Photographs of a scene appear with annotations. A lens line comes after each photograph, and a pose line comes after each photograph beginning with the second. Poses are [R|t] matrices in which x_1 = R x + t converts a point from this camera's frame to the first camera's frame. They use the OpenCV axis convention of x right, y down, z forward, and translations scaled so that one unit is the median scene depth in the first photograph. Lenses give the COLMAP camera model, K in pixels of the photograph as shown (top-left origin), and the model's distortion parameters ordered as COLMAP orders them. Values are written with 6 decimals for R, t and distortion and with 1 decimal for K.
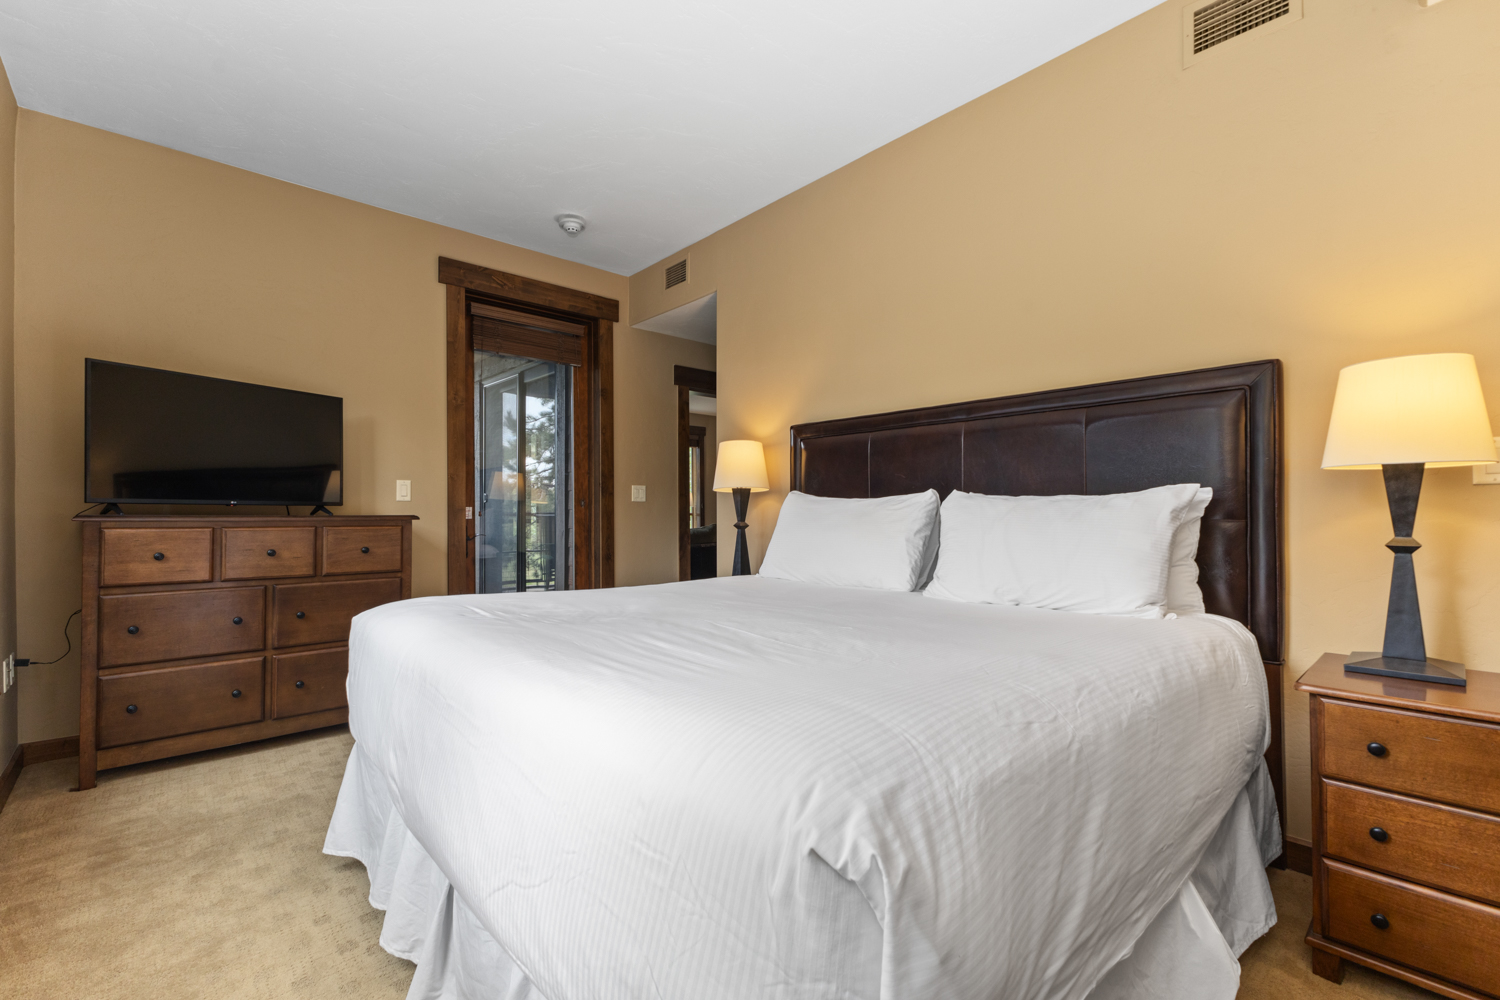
lens RADIAL K [[651.4, 0, 749.3], [0, 651.4, 507.7], [0, 0, 1]] dist [0.018012, -0.002583]
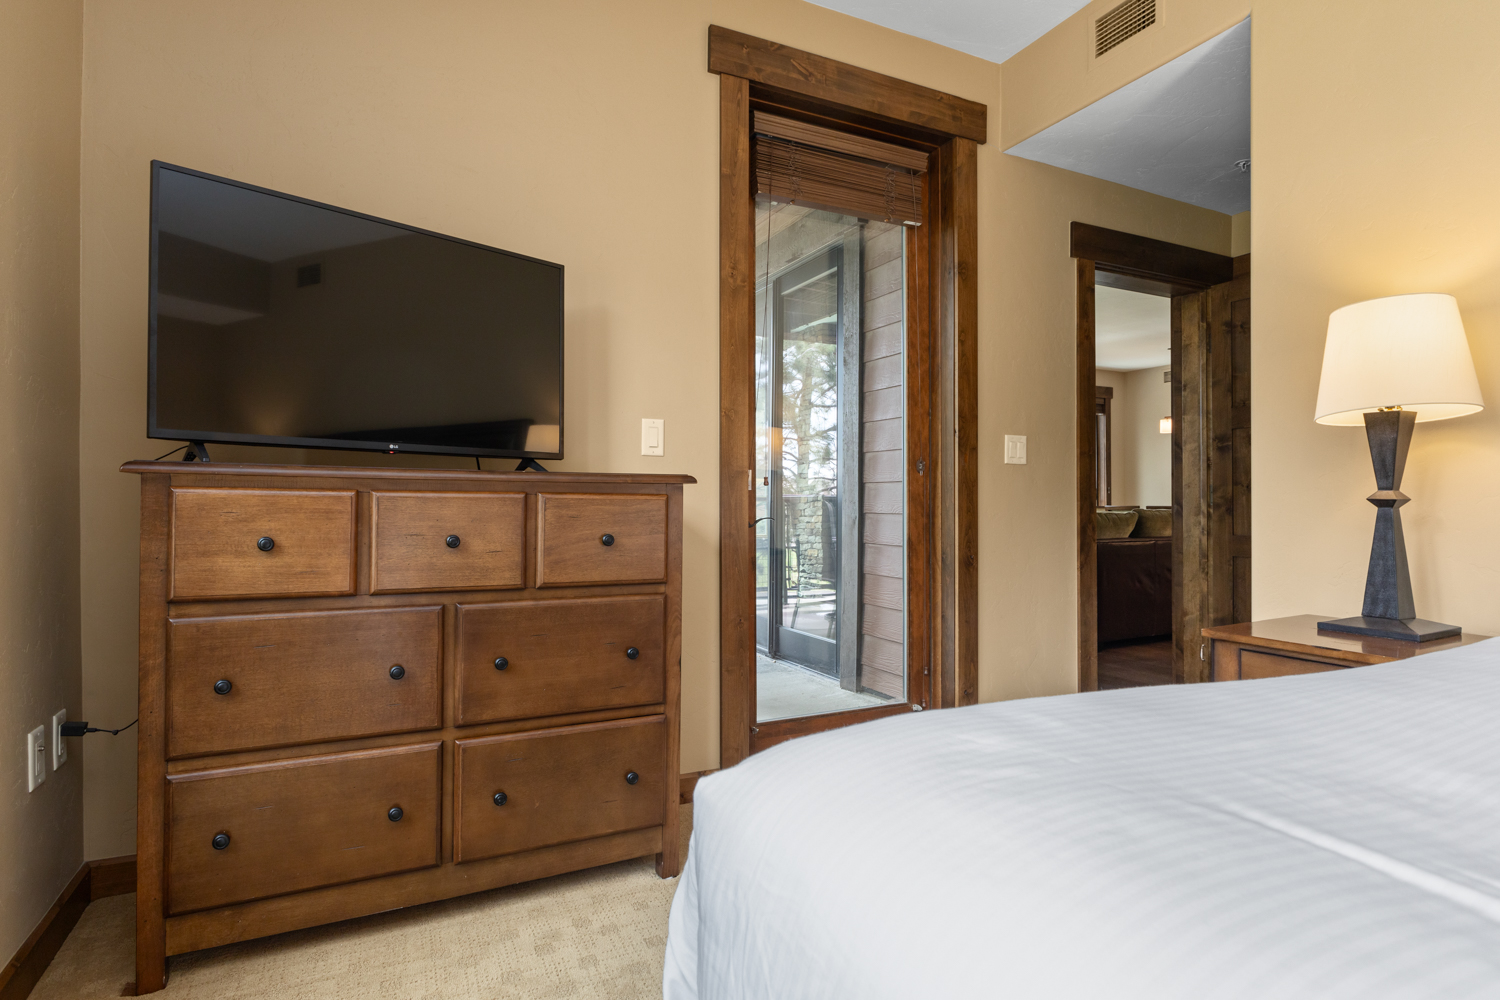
lens RADIAL K [[795.3, 0, 755.7], [0, 795.3, 497.1], [0, 0, 1]] dist [-0.002982, 0.000368]
pose [[0.964078, 0.002667, -0.265607, -0.323757], [-0.003129, 0.999994, -0.001317, 0.032825], [0.265601, 0.002101, 0.964081, 0.449618]]
